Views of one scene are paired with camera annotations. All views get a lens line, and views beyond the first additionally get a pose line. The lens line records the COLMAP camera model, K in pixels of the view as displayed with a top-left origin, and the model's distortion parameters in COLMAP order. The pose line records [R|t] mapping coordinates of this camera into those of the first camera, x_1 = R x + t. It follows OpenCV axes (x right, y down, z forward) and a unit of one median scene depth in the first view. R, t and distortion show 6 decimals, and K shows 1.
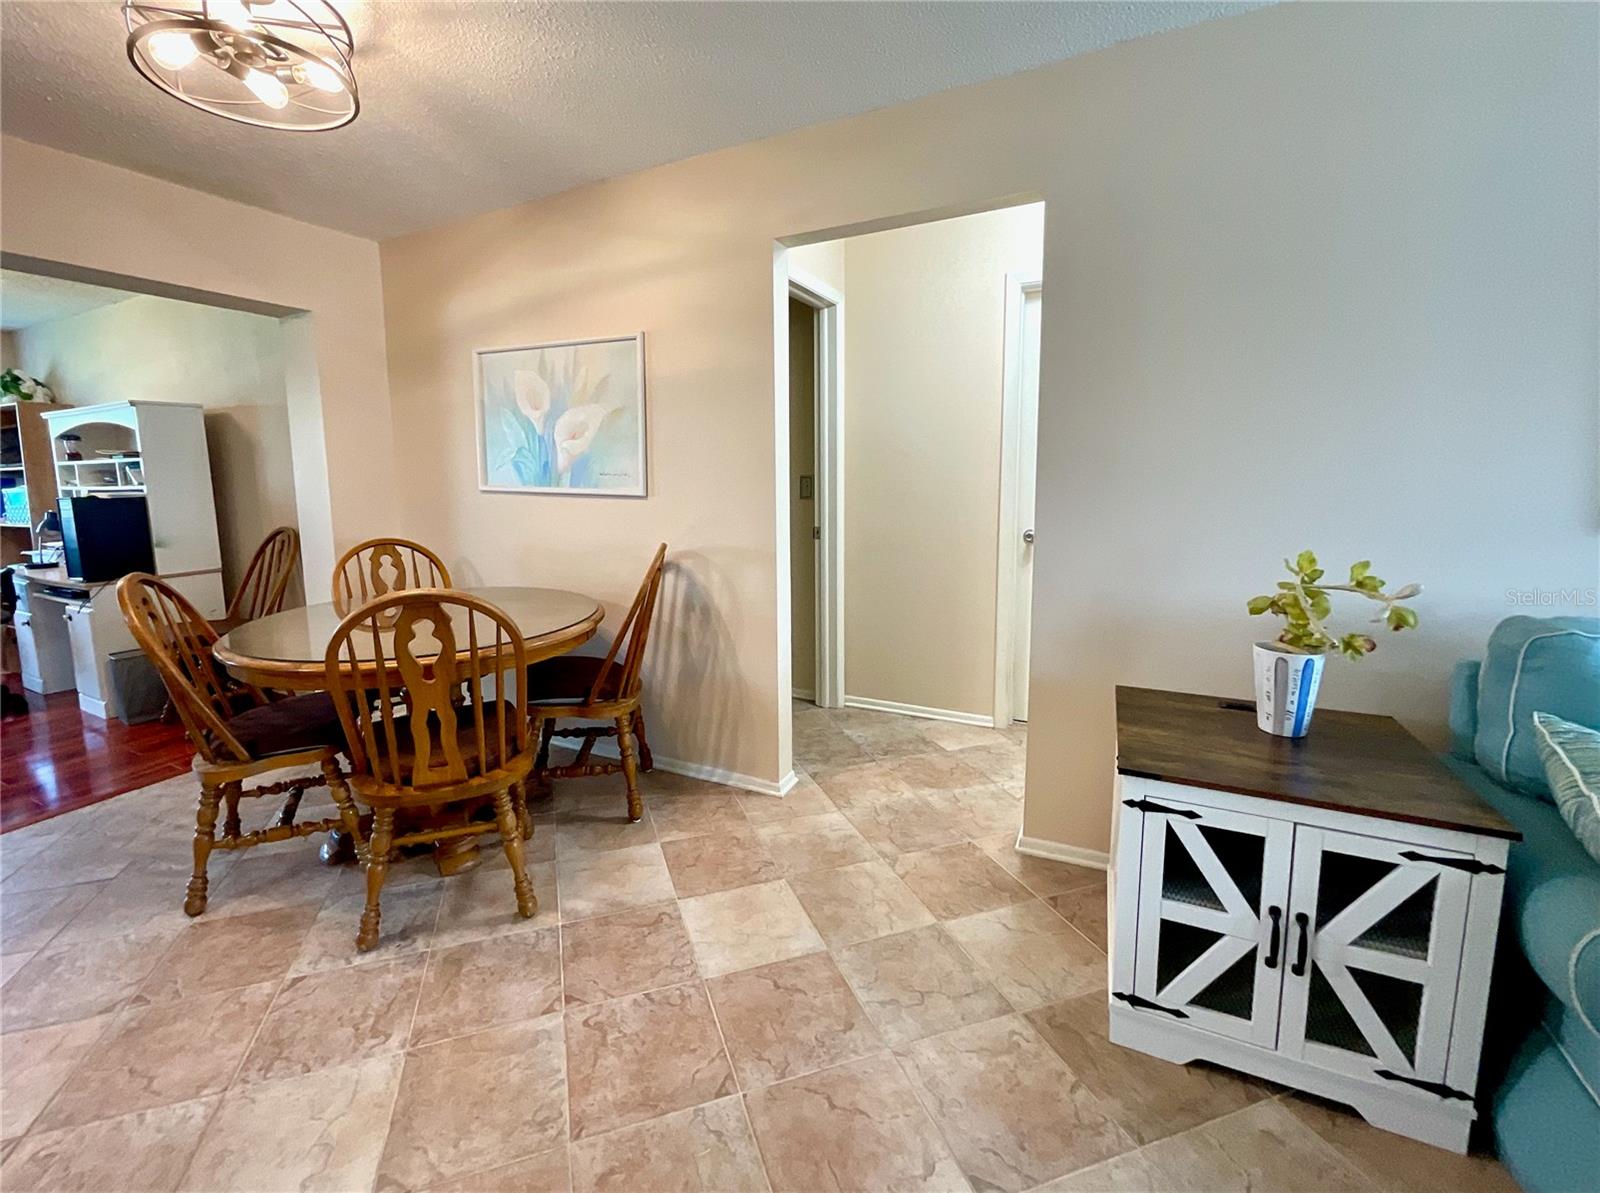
lens RADIAL K [[685.7, 0, 755.3], [0, 685.7, 557.9], [0, 0, 1]] dist [0.002580, -0.000853]
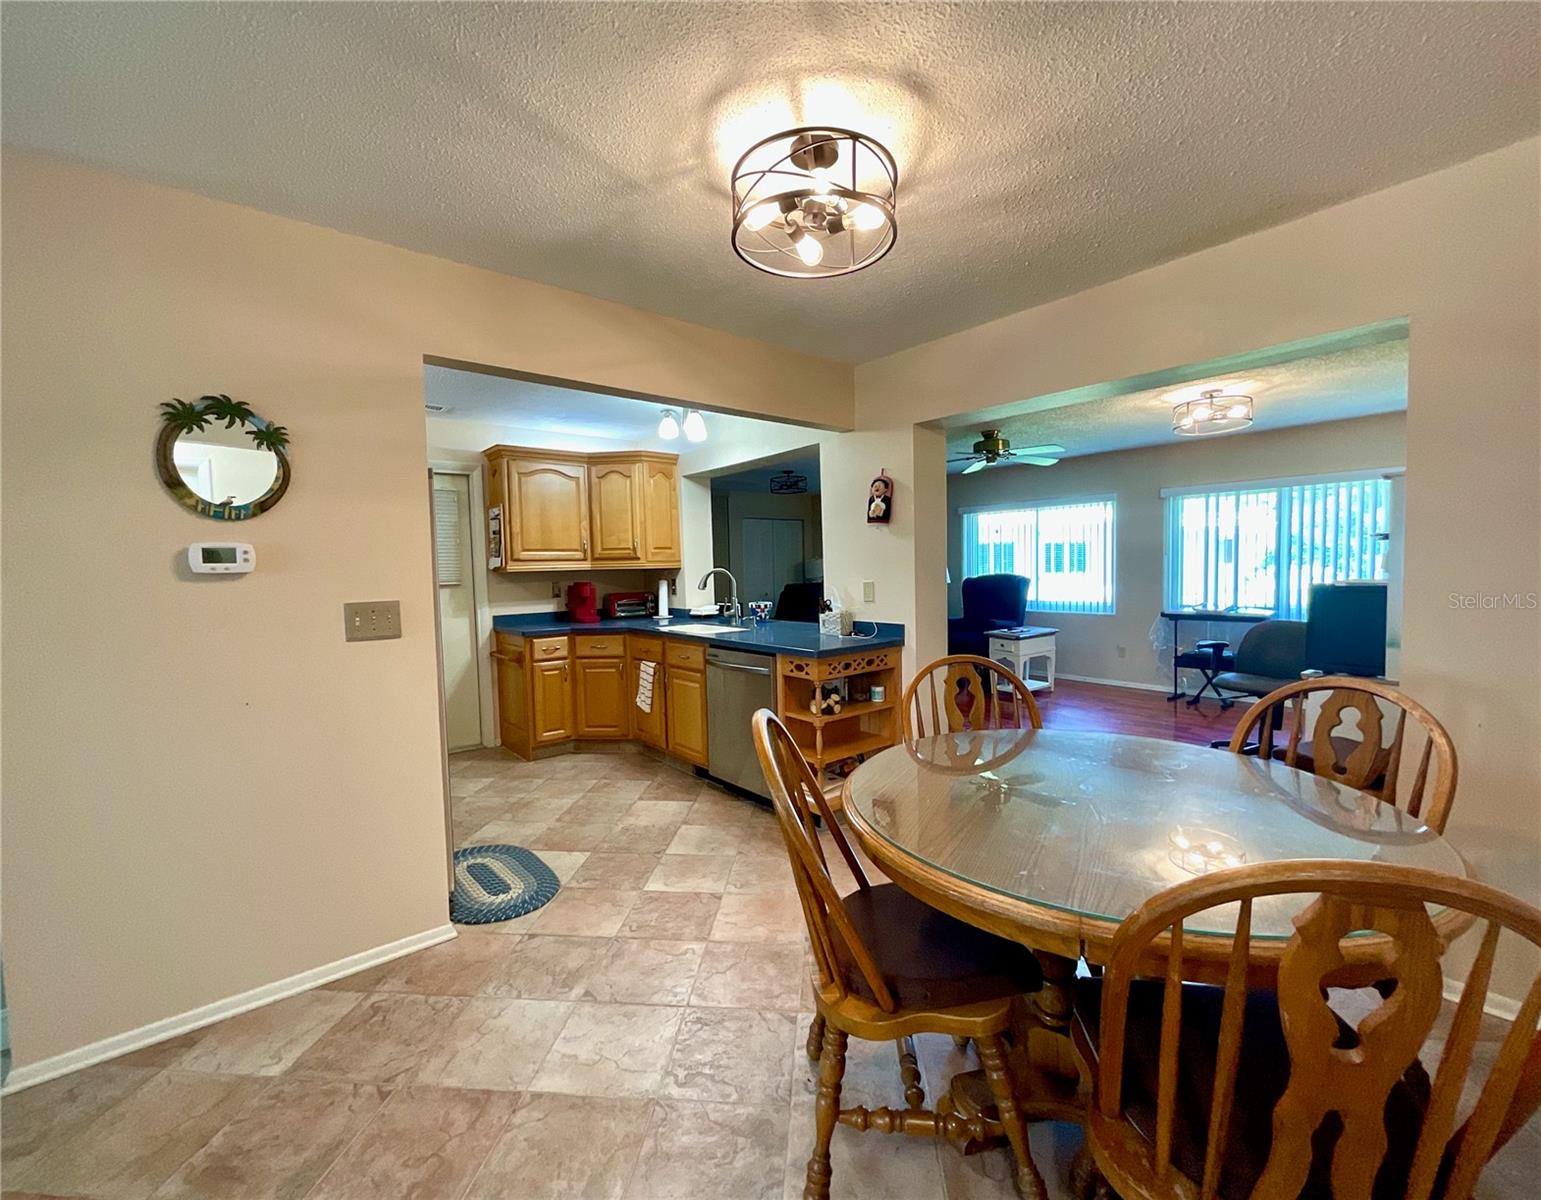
lens RADIAL K [[646.9, 0, 771.3], [0, 646.9, 598.7], [0, 0, 1]] dist [-0.001628, 0.000408]
pose [[-0.381892, 0.071872, -0.921408, 0.201049], [-0.093025, 0.988919, 0.115693, -0.139439], [0.919513, 0.129897, -0.370974, 0.878041]]
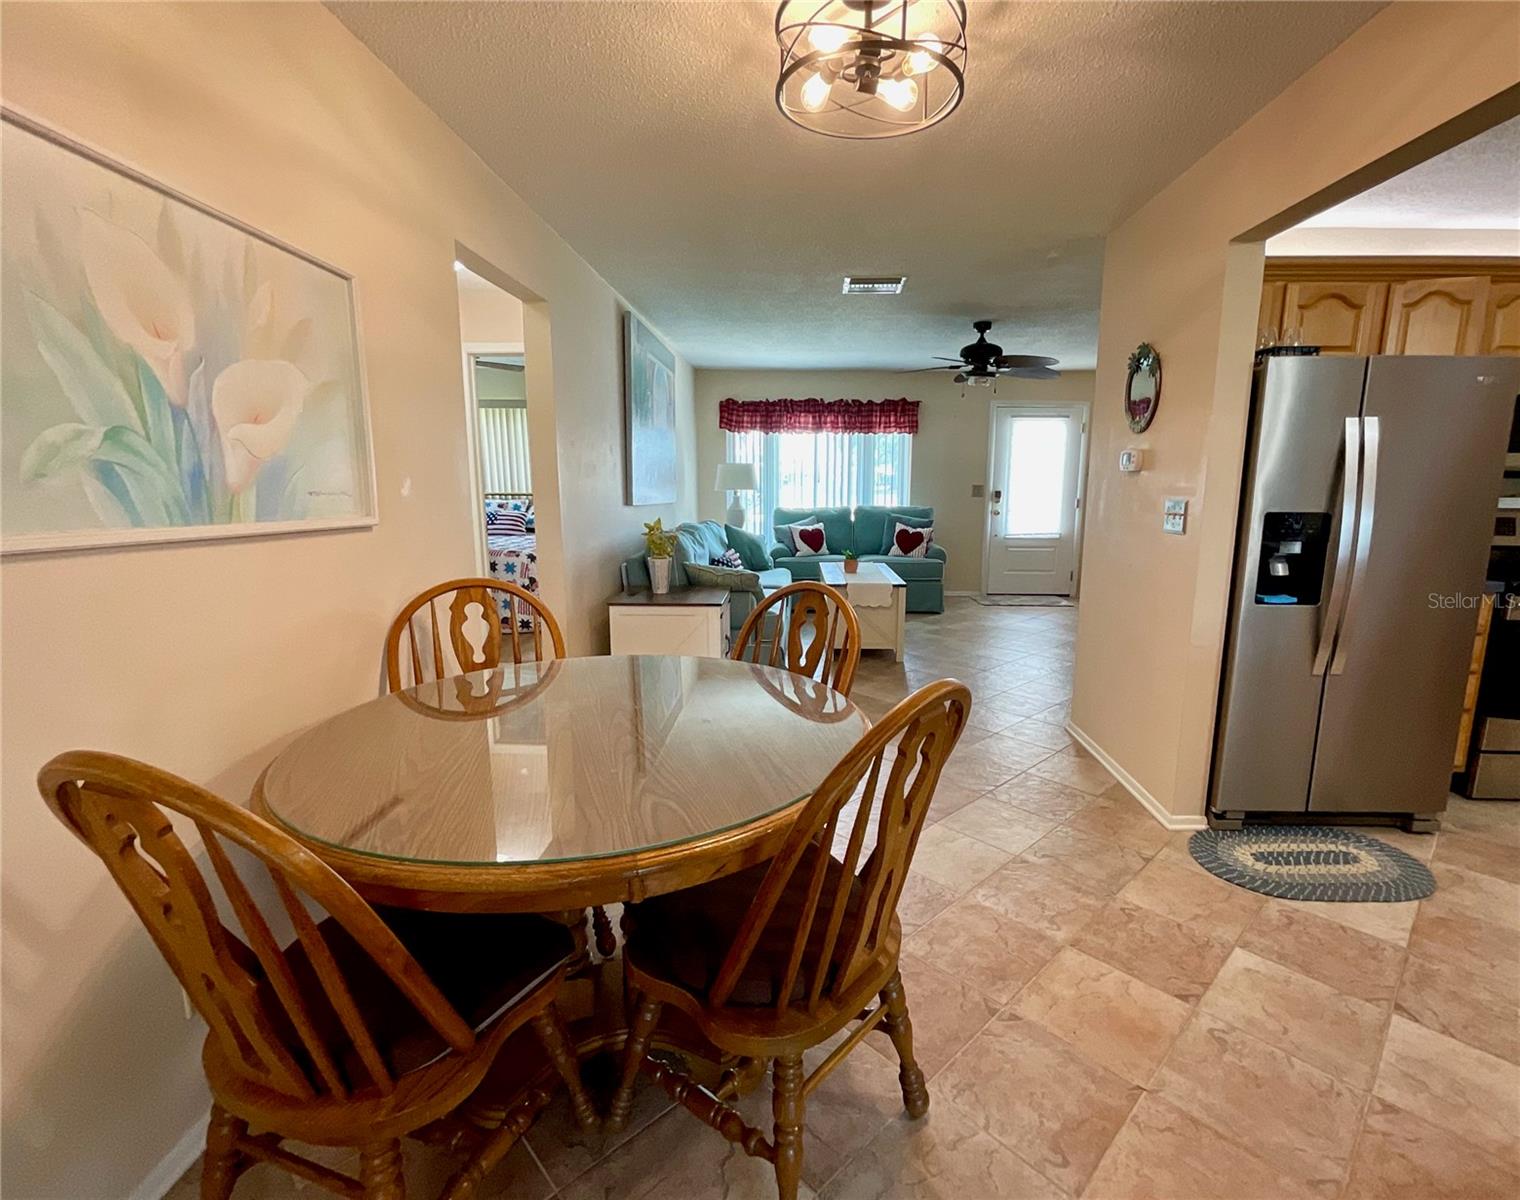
lens RADIAL K [[707.1, 0, 803.3], [0, 707.1, 598.4], [0, 0, 1]] dist [0.001987, 0.000563]
pose [[-0.465269, -0.140025, 0.874024, -1.060710], [0.114817, 0.969520, 0.216445, -0.134974], [-0.877691, 0.201058, -0.435010, 1.047991]]
